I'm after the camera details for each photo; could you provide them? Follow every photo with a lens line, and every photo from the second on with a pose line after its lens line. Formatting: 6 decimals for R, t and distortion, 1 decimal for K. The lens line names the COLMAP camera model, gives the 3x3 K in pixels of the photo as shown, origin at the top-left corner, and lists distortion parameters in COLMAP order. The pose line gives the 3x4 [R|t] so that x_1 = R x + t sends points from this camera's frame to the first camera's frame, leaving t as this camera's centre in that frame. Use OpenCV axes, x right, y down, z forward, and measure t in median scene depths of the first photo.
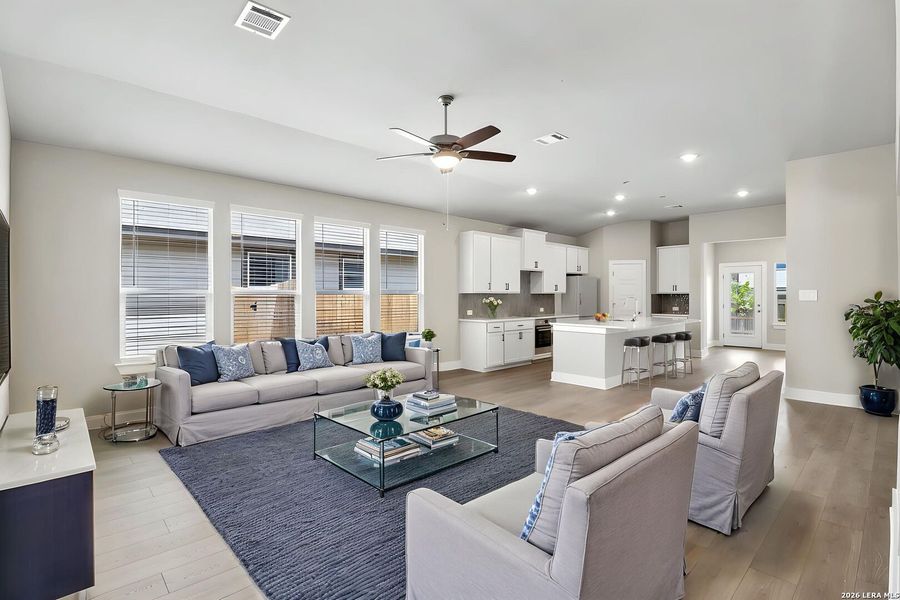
lens RADIAL K [[423.3, 0, 449.4], [0, 423.3, 296.1], [0, 0, 1]] dist [-0.001351, -0.000065]
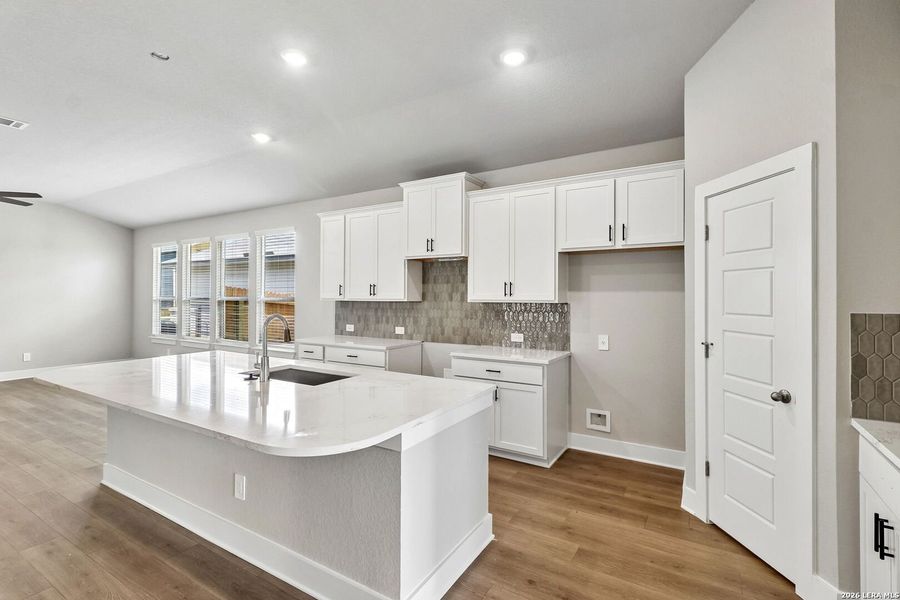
lens RADIAL K [[423.3, 0, 448.9], [0, 423.3, 298.3], [0, 0, 1]] dist [-0.001351, -0.000065]
pose [[0.269729, 0.000810, -0.962936, 0.753949], [-0.009177, 0.999956, -0.001729, -0.010488], [0.962893, 0.009304, 0.269724, 0.952529]]
